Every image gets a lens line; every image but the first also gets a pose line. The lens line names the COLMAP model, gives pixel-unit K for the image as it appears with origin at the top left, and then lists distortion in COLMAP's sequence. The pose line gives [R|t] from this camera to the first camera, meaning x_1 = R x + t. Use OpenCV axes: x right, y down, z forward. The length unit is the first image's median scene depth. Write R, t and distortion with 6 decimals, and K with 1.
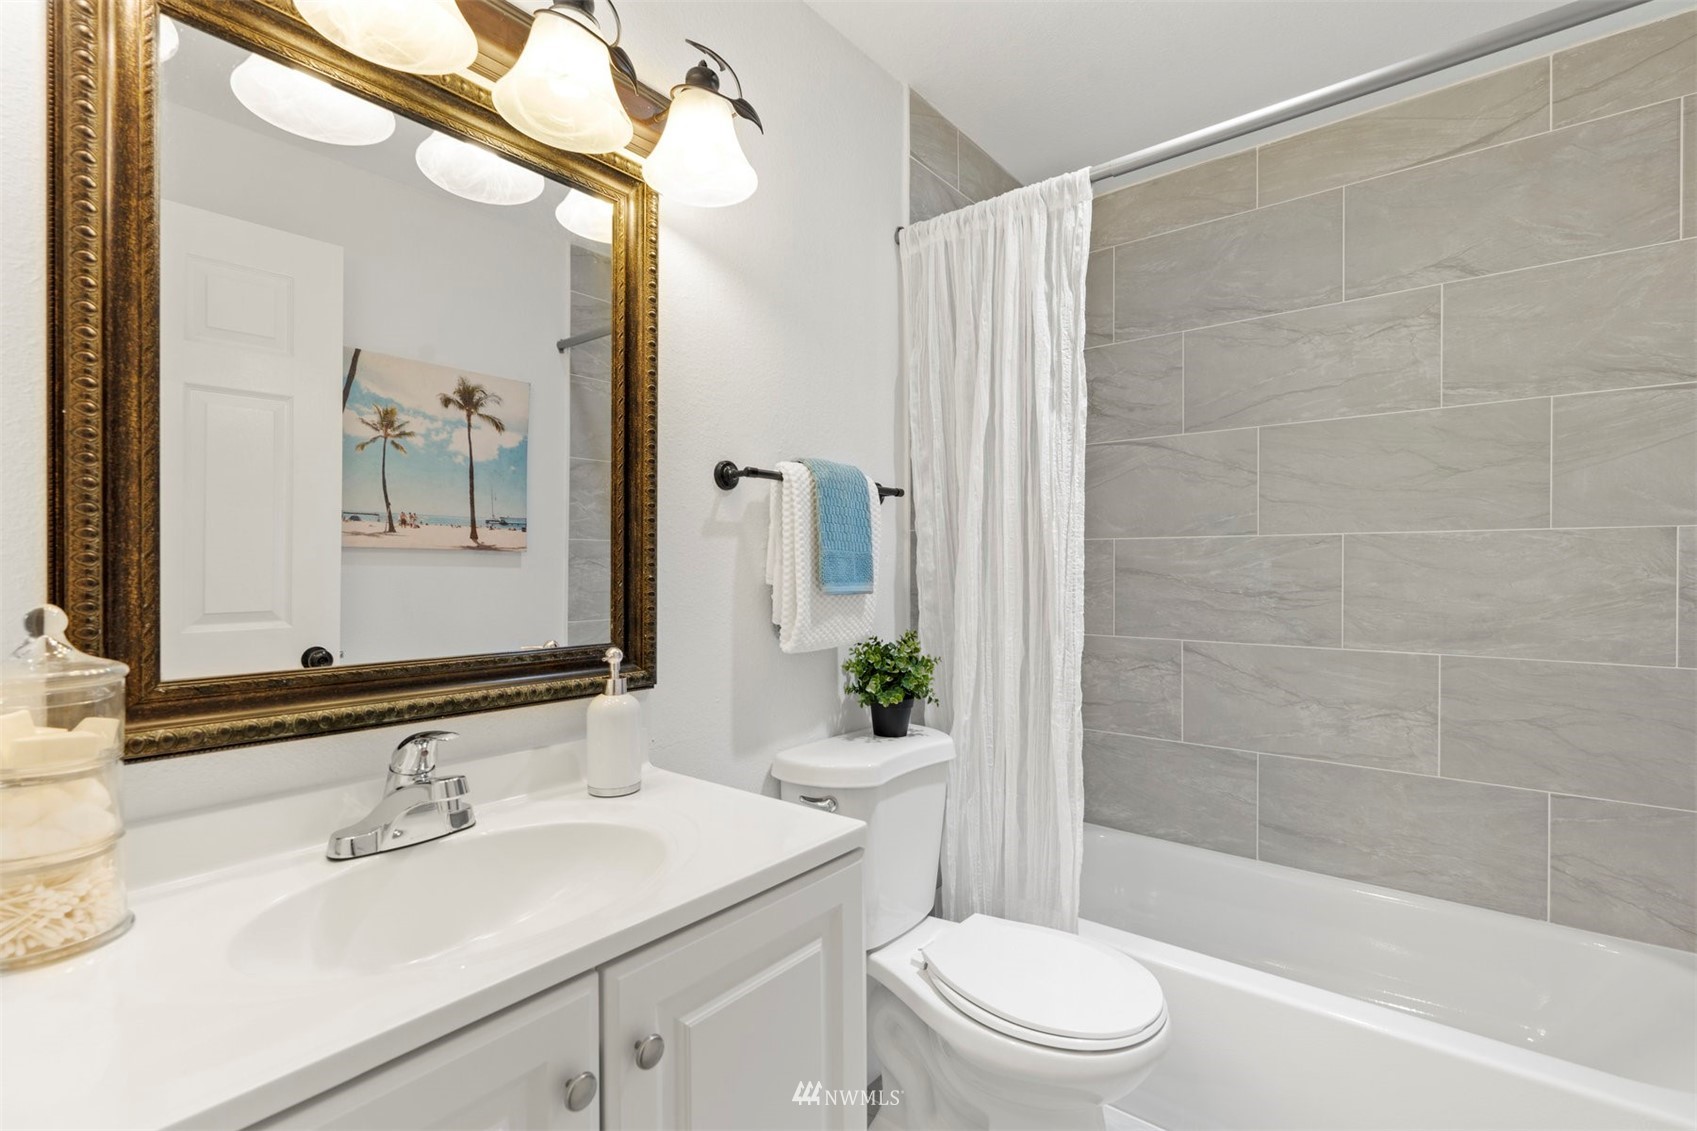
lens RADIAL K [[773.3, 0, 853.2], [0, 773.3, 569.7], [0, 0, 1]] dist [-0.003489, -0.000213]
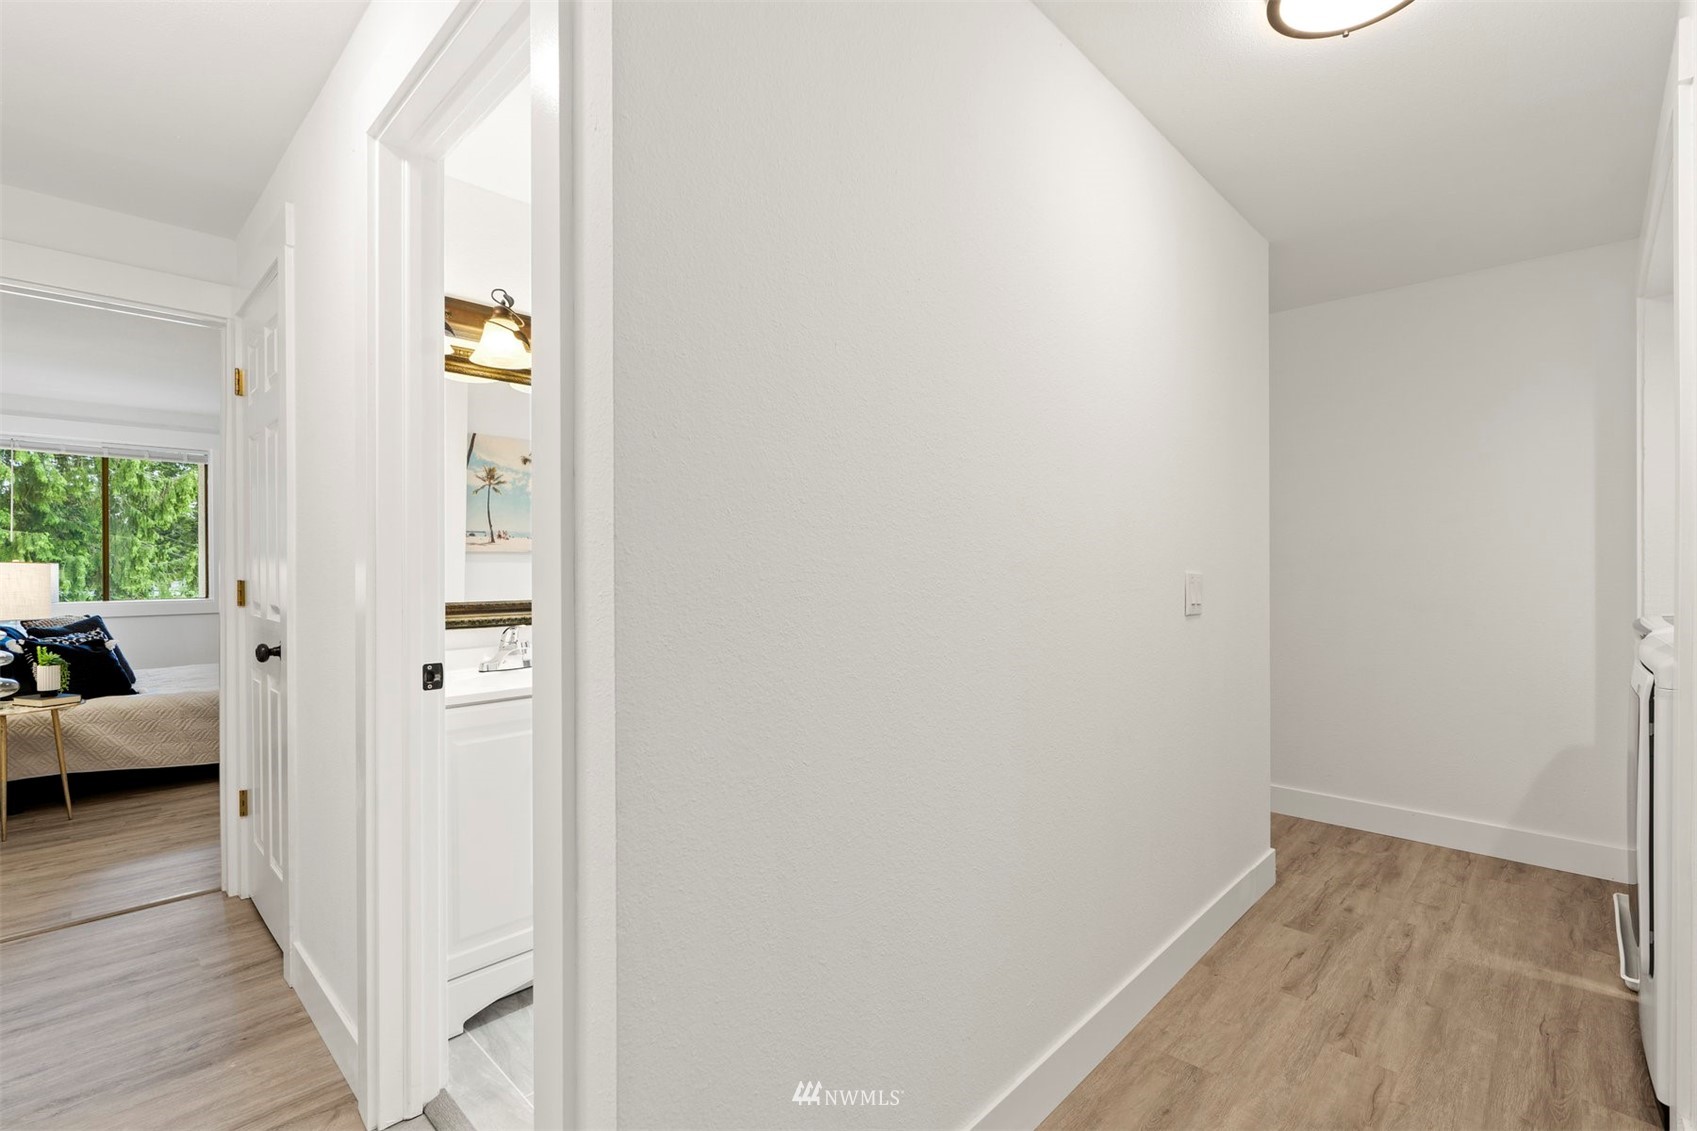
lens RADIAL K [[773.3, 0, 837.6], [0, 773.3, 562.4], [0, 0, 1]] dist [-0.003489, -0.000213]
pose [[0.994637, 0.000984, -0.103428, 0.307755], [-0.001821, 0.999966, -0.007998, 0.005238], [0.103416, 0.008143, 0.994605, -0.569499]]
